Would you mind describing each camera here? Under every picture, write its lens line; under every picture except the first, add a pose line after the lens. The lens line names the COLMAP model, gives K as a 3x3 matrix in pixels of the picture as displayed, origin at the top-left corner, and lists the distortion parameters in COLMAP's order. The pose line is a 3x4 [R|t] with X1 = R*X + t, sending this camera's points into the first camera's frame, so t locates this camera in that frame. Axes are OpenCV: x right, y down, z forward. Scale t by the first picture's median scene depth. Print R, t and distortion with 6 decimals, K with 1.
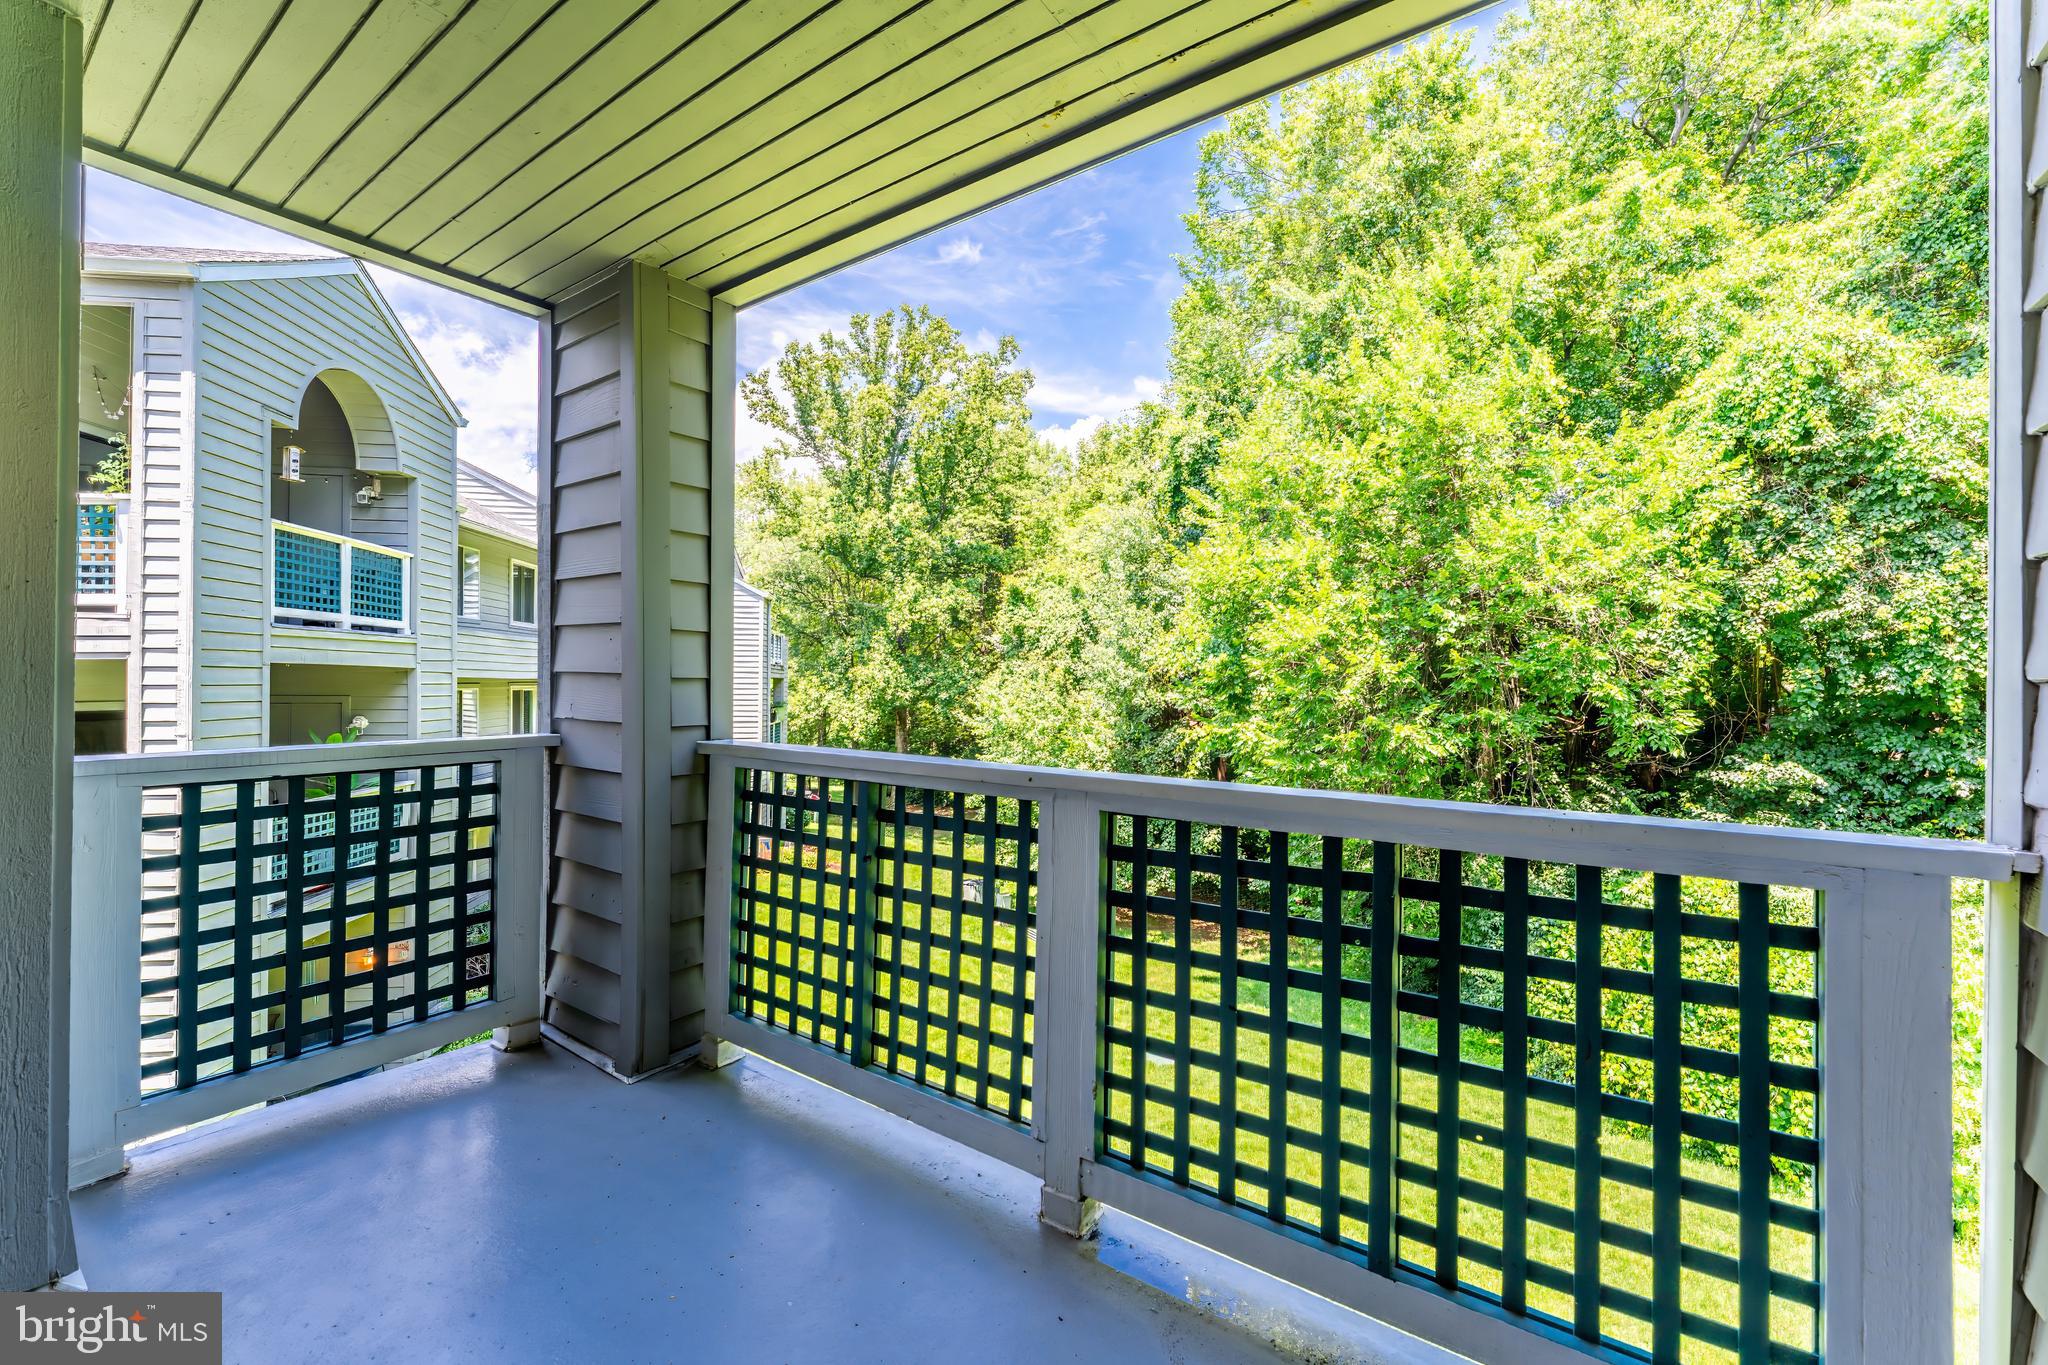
lens RADIAL K [[823.6, 0, 1029.0], [0, 823.6, 678.8], [0, 0, 1]] dist [0.000780, -0.000254]
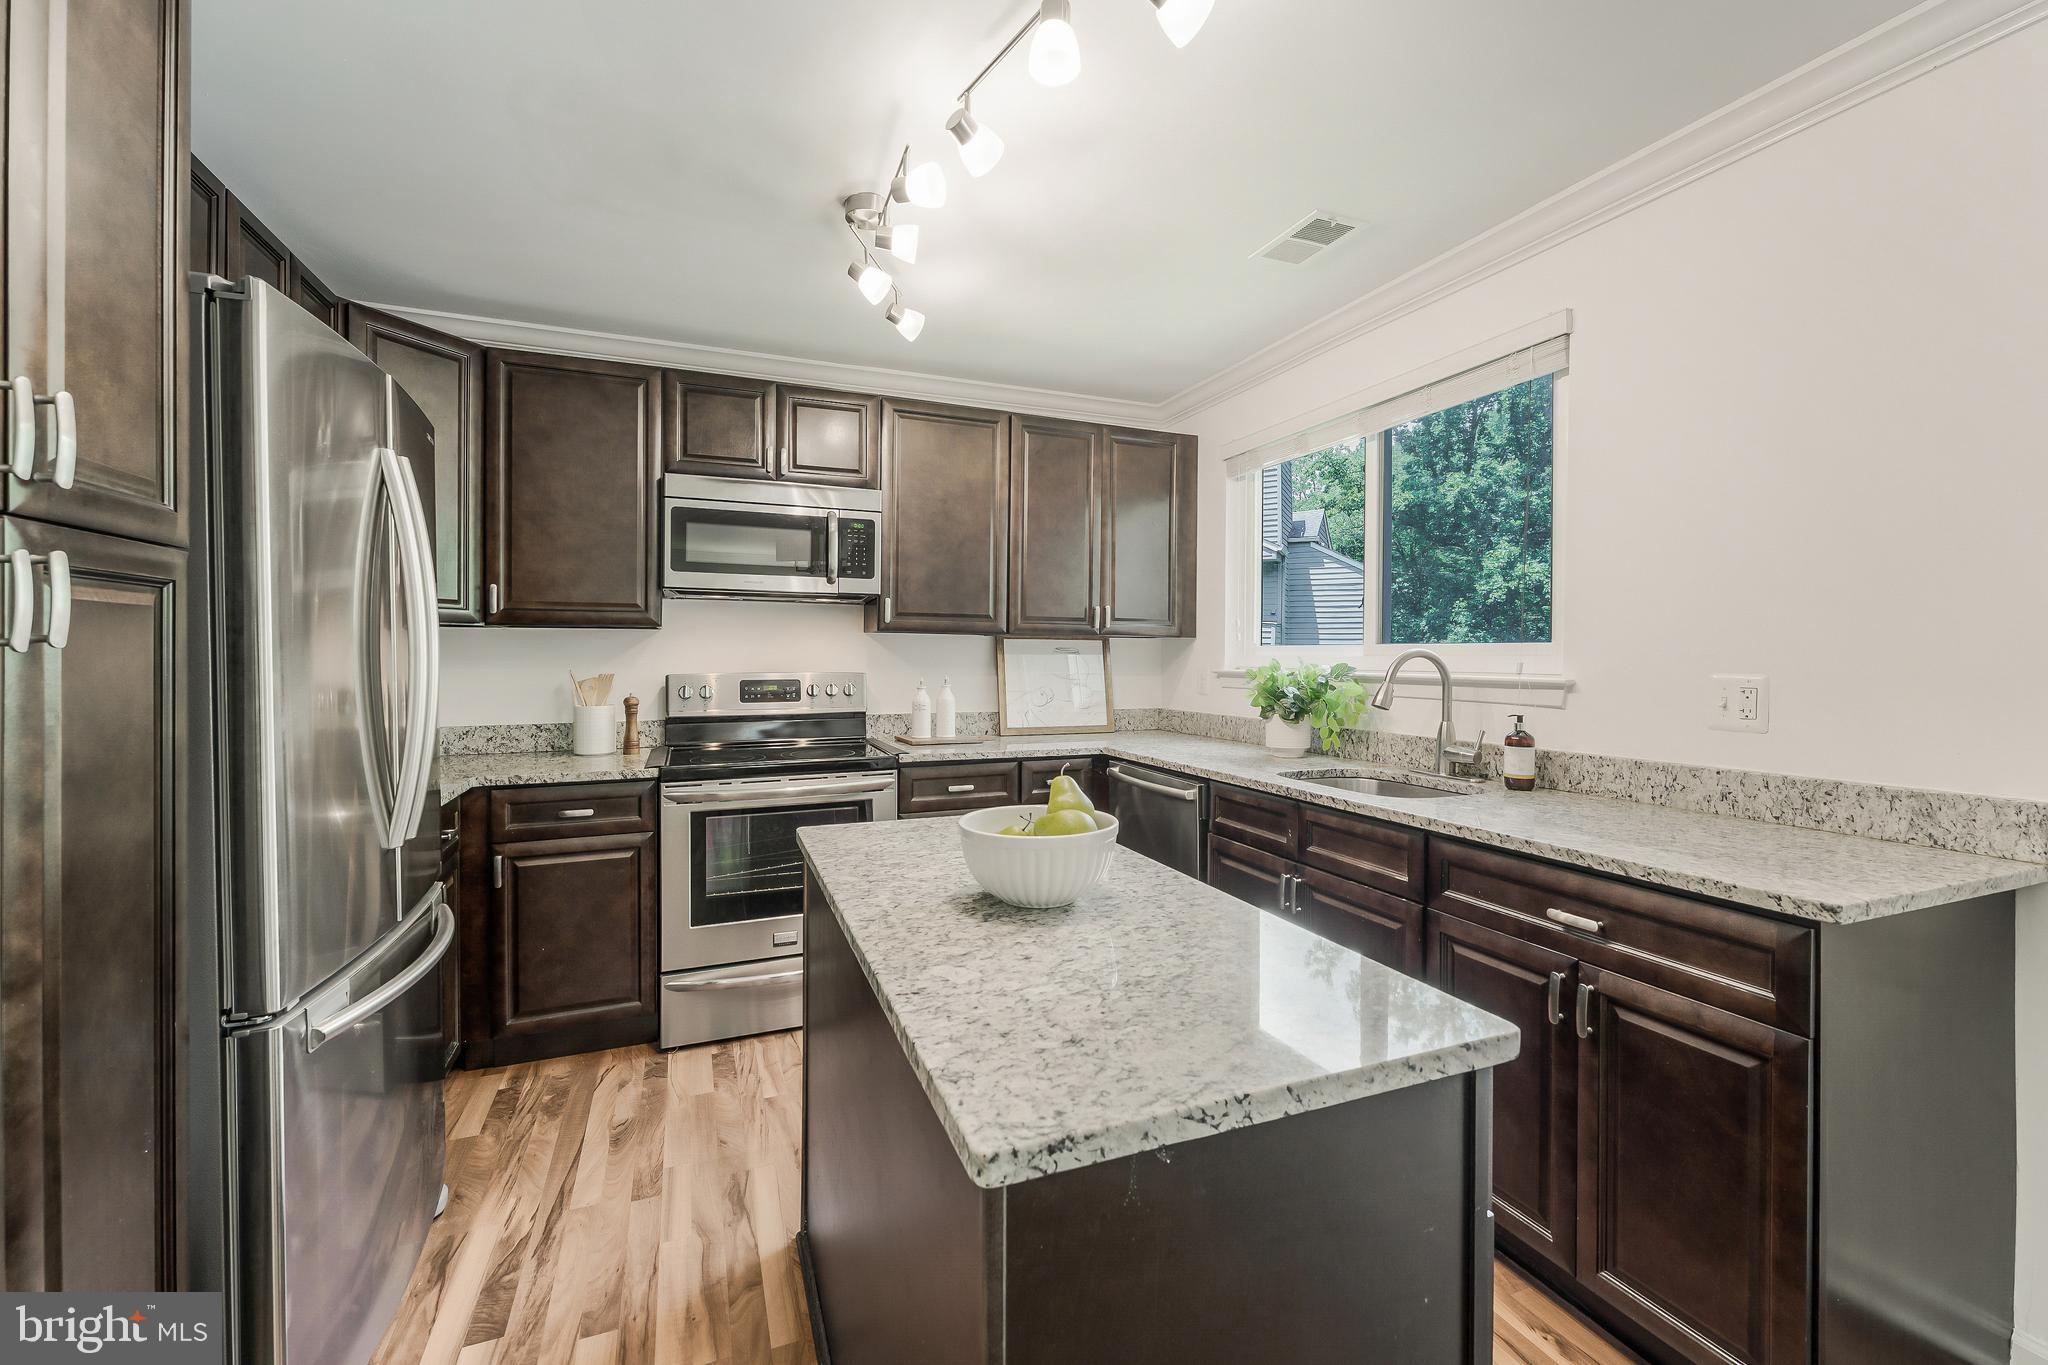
lens RADIAL K [[831.2, 0, 1027.9], [0, 831.2, 659.3], [0, 0, 1]] dist [0.000239, -0.000154]
pose [[0.836874, -0.002094, -0.547391, -0.125240], [0.004087, 0.999989, 0.002423, -0.001579], [0.547380, -0.004265, 0.836874, -0.049577]]
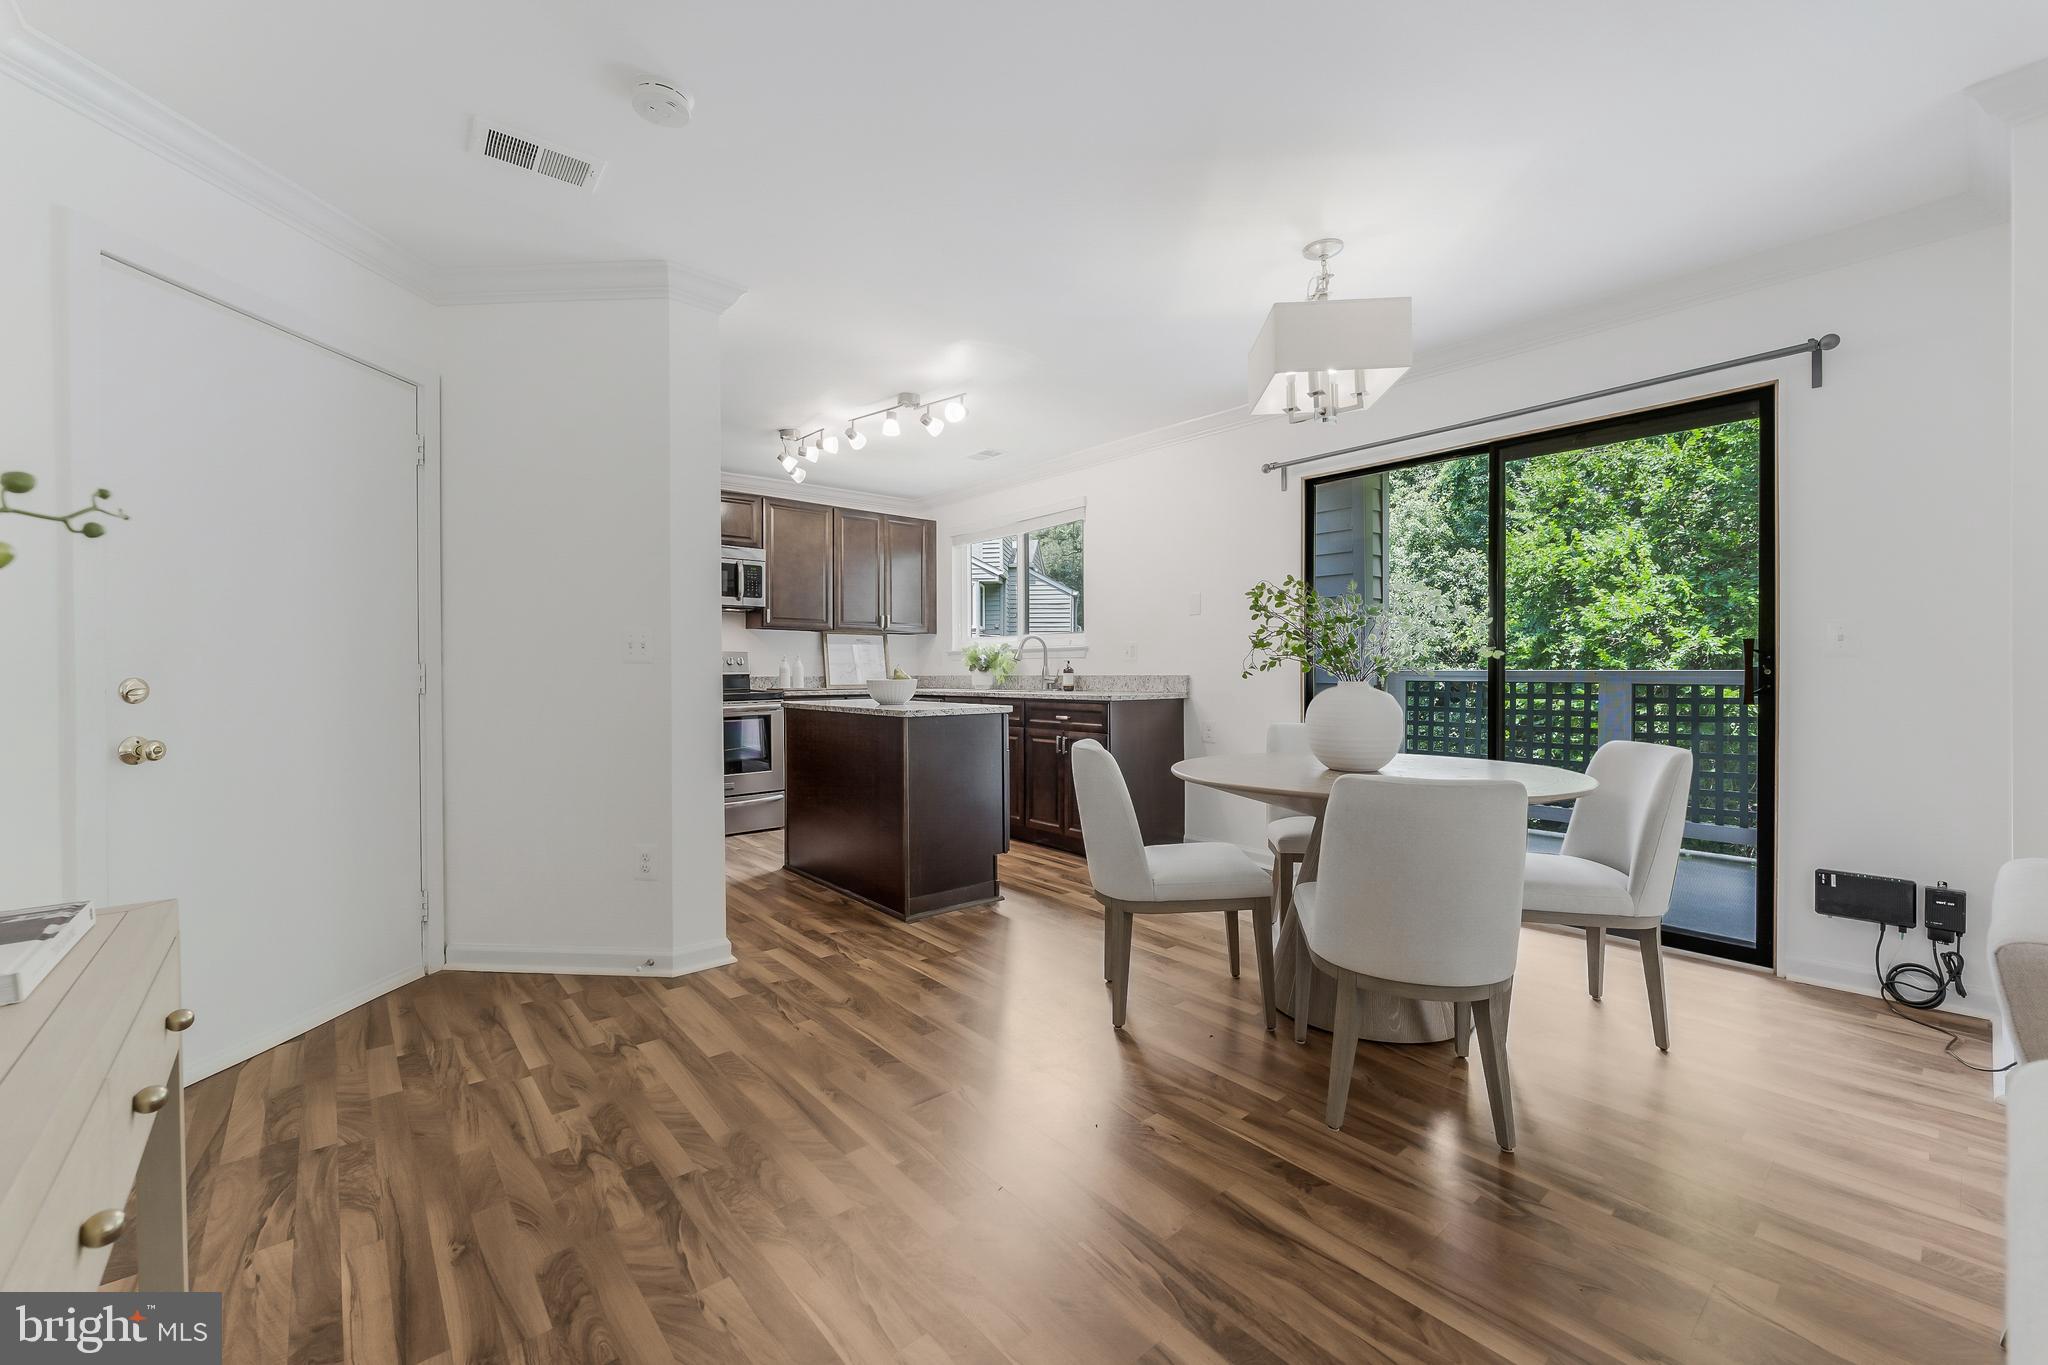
lens RADIAL K [[823.6, 0, 1029.0], [0, 823.6, 678.8], [0, 0, 1]] dist [0.000780, -0.000254]
pose [[0.966236, -0.009088, -0.257497, -0.084679], [0.012113, 0.999875, 0.010164, 0.007149], [0.257373, -0.012940, 0.966226, -0.156991]]
